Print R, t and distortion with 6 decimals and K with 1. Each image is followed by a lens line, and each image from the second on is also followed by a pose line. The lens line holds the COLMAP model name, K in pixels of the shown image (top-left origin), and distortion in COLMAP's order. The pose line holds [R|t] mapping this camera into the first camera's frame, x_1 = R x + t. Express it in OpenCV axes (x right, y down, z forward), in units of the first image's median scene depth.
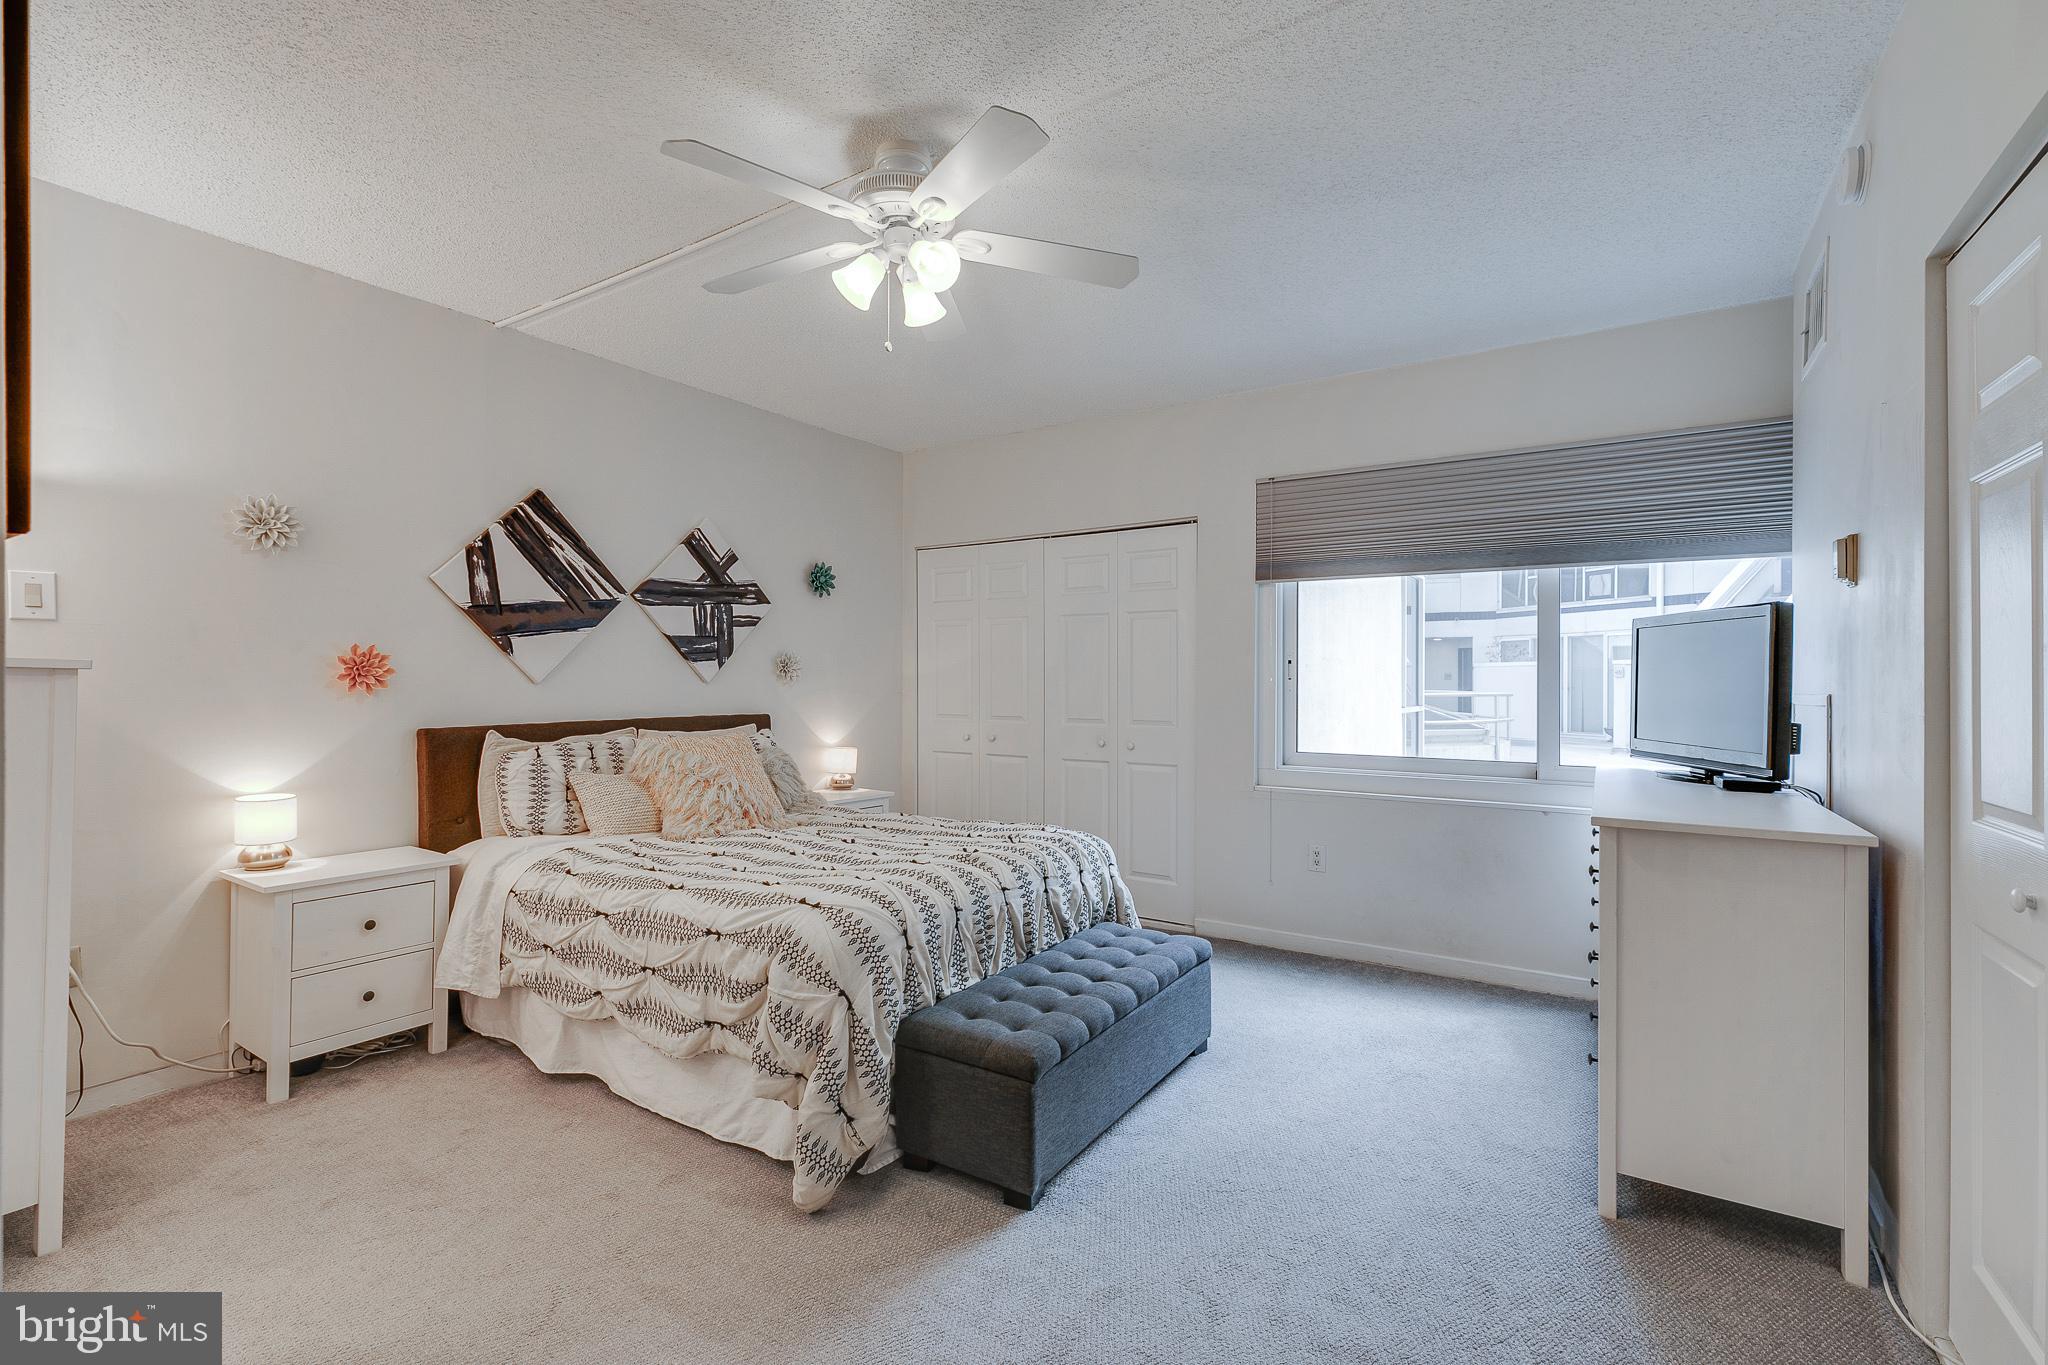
lens RADIAL K [[931.5, 0, 1016.7], [0, 931.5, 684.1], [0, 0, 1]] dist [0.000778, 0.000629]
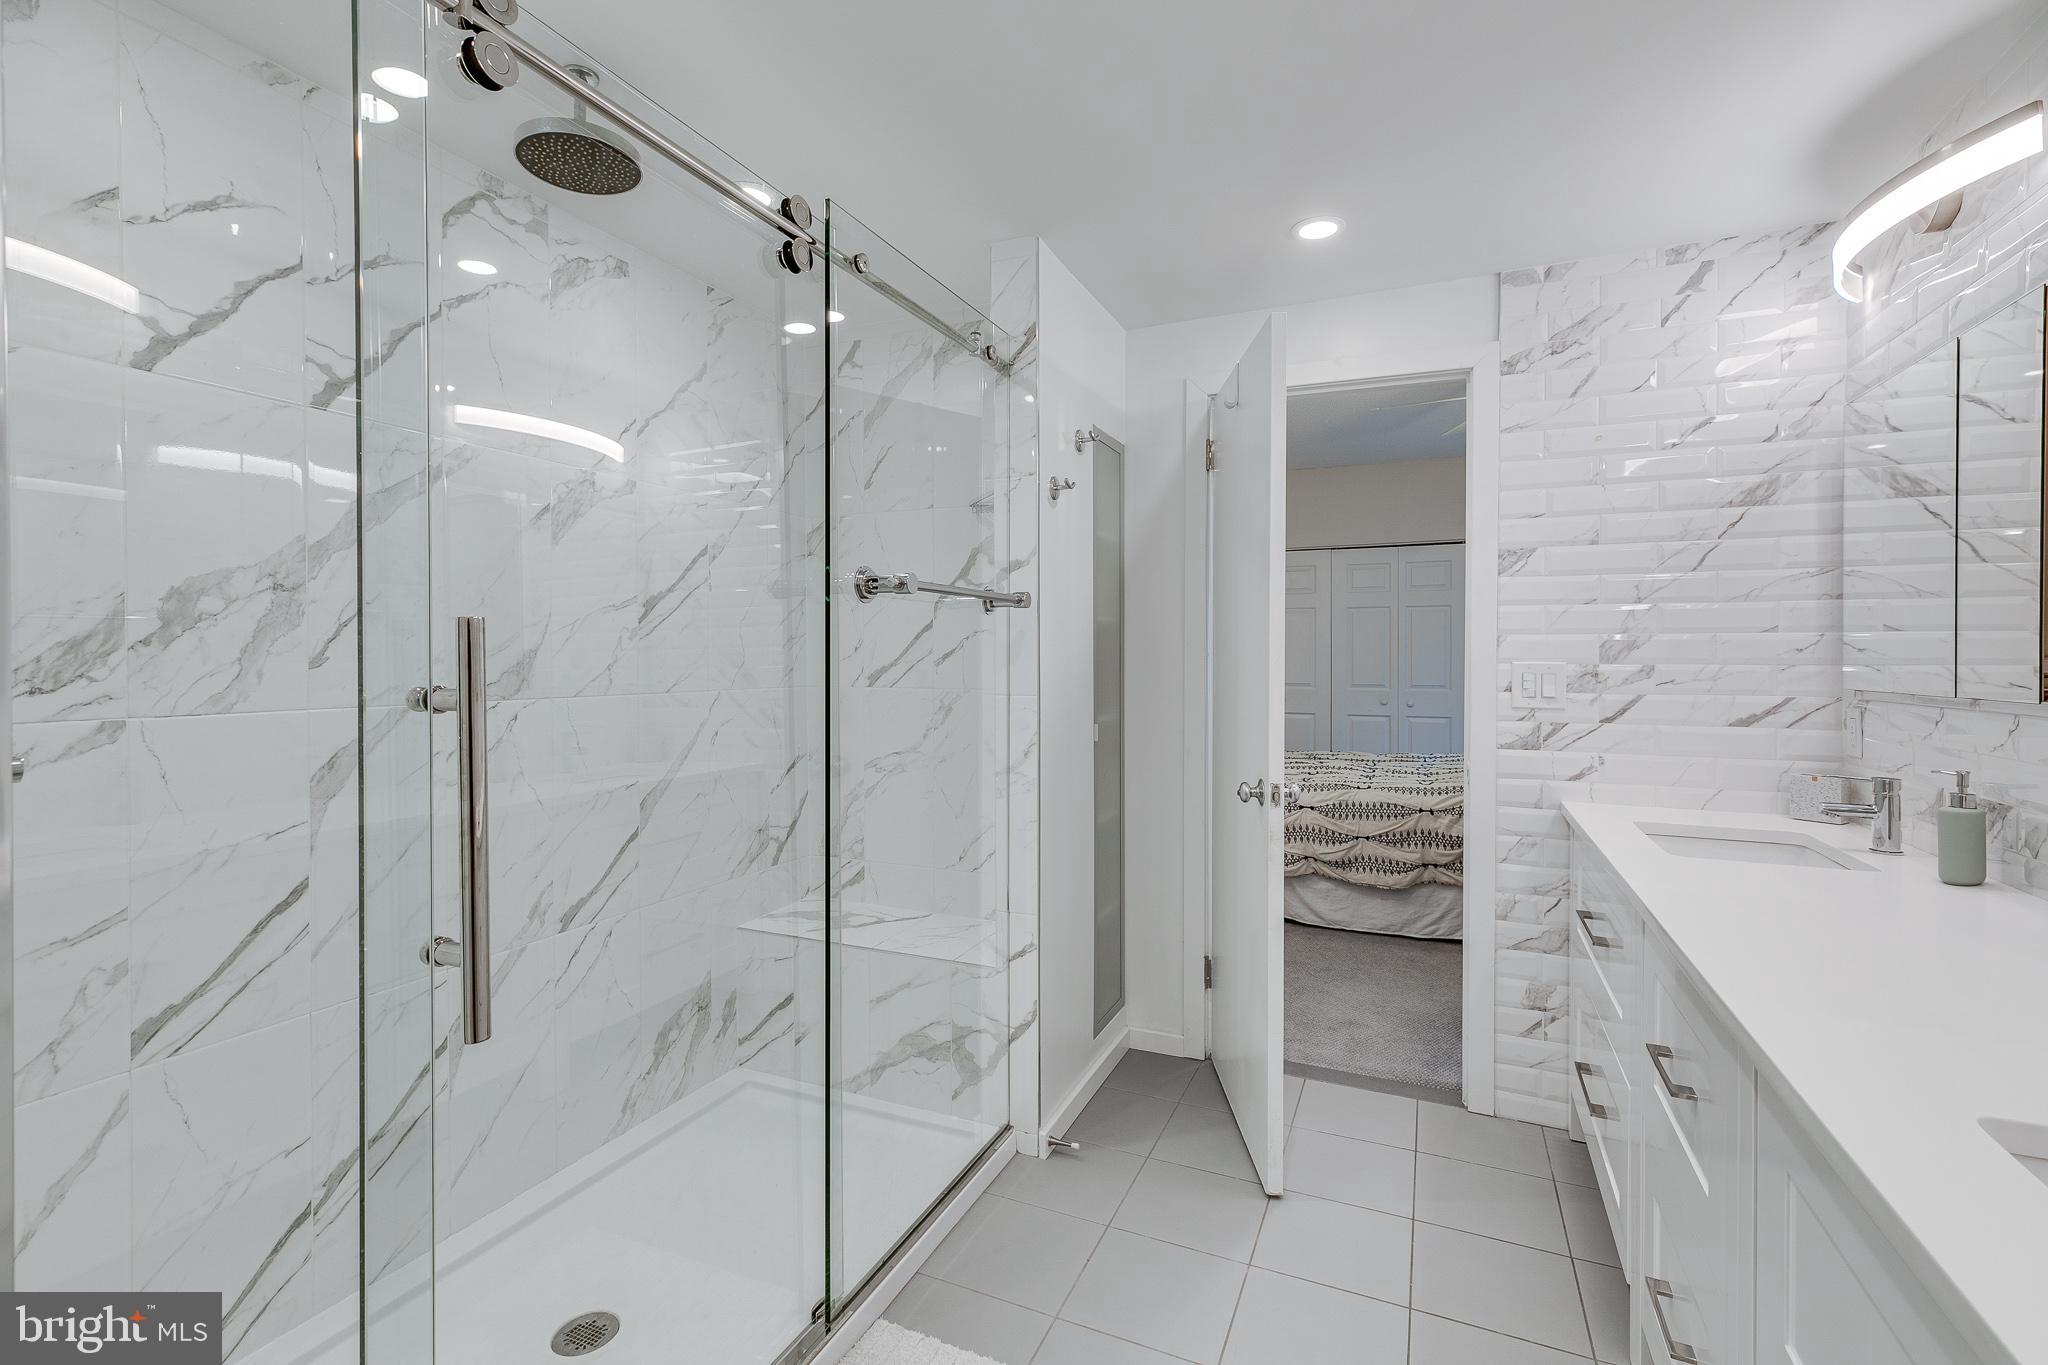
lens RADIAL K [[931.5, 0, 1026.8], [0, 931.5, 668.8], [0, 0, 1]] dist [0.000778, 0.000629]
pose [[0.988266, -0.002960, 0.152713, -1.255912], [0.001262, 0.999936, 0.011218, -0.001966], [-0.152736, -0.010894, 0.988207, -0.508075]]
